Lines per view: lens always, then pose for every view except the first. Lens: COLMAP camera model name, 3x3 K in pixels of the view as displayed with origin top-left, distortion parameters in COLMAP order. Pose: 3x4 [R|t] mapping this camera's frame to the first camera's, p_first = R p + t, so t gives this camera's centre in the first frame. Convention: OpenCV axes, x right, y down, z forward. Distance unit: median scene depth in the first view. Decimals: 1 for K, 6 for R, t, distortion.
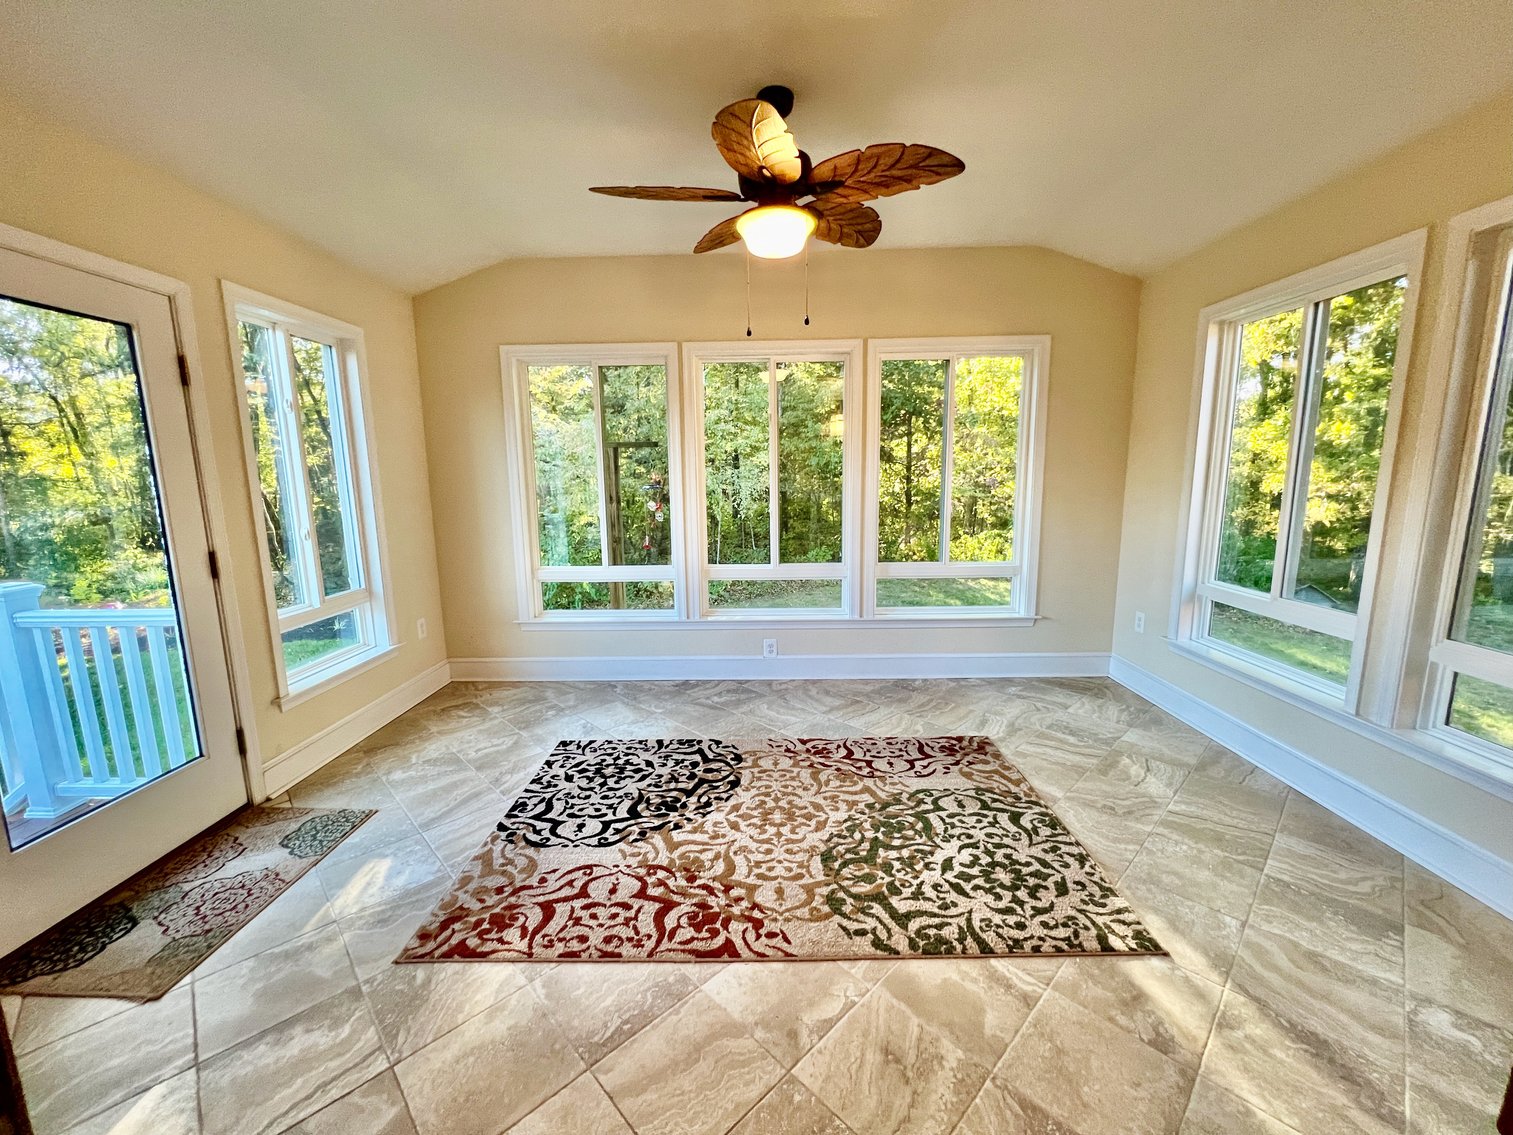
lens RADIAL K [[610.4, 0, 759.0], [0, 610.4, 569.7], [0, 0, 1]] dist [-0.002428, -0.000360]
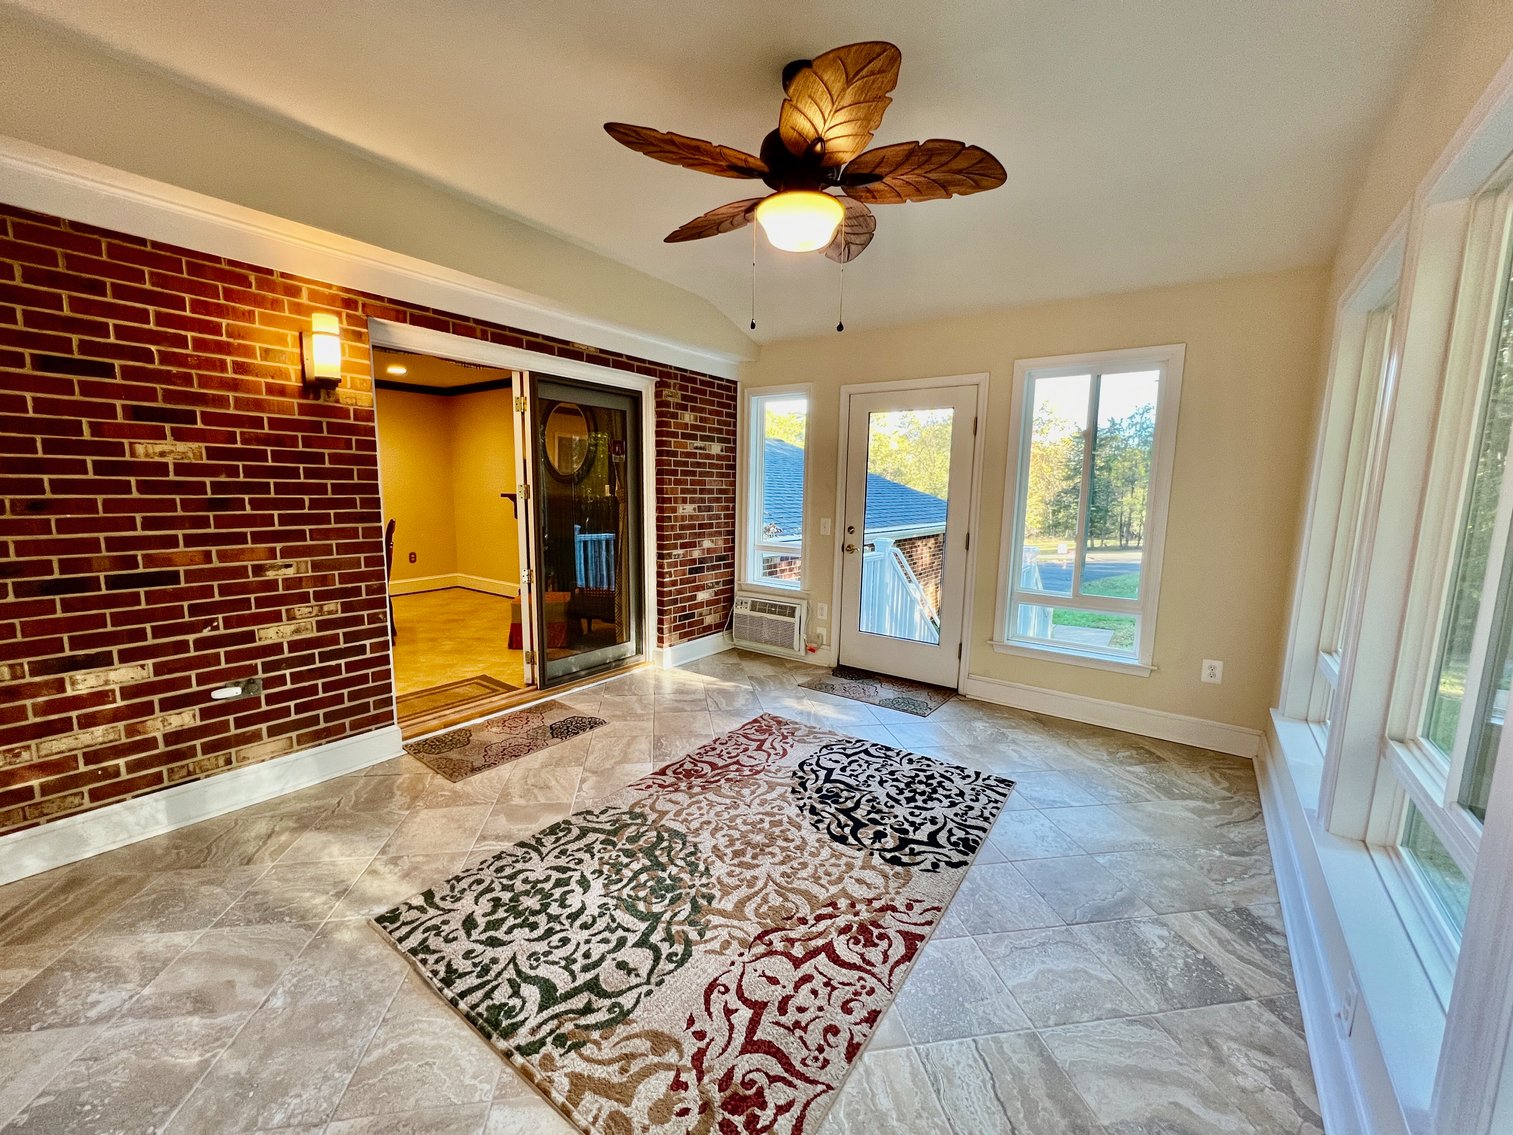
lens RADIAL K [[610.4, 0, 758.6], [0, 610.4, 570.7], [0, 0, 1]] dist [-0.002428, -0.000360]
pose [[-0.576021, 0.112536, -0.809651, 0.778869], [-0.142470, 0.961497, 0.235001, -0.237682], [0.804923, 0.250716, -0.537810, 1.432261]]
